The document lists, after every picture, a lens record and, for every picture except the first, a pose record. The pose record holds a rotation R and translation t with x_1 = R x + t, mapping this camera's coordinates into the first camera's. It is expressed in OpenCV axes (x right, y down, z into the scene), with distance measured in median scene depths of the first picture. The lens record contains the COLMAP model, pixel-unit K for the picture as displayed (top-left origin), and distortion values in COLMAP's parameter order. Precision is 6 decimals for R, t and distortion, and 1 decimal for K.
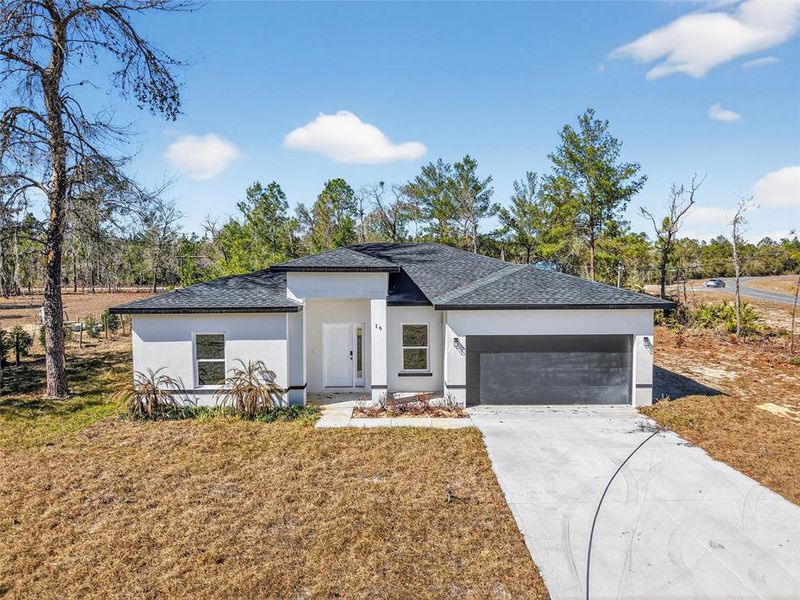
lens RADIAL K [[475.0, 0, 400.0], [0, 475.0, 300.0], [0, 0, 1]] dist [0.004165, -0.043667]
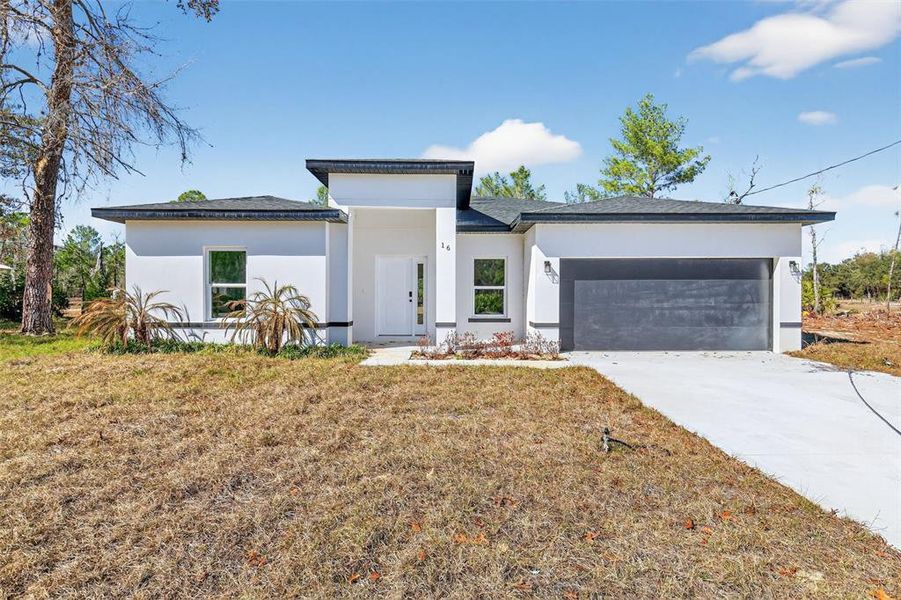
lens RADIAL K [[390.9, 0, 459.5], [0, 390.9, 296.1], [0, 0, 1]] dist [-0.017808, 0.004530]
pose [[0.999724, 0.017889, 0.015237, -0.033159], [-0.016735, 0.997206, -0.072800, 0.185522], [-0.016497, 0.072525, 0.997230, 0.370191]]
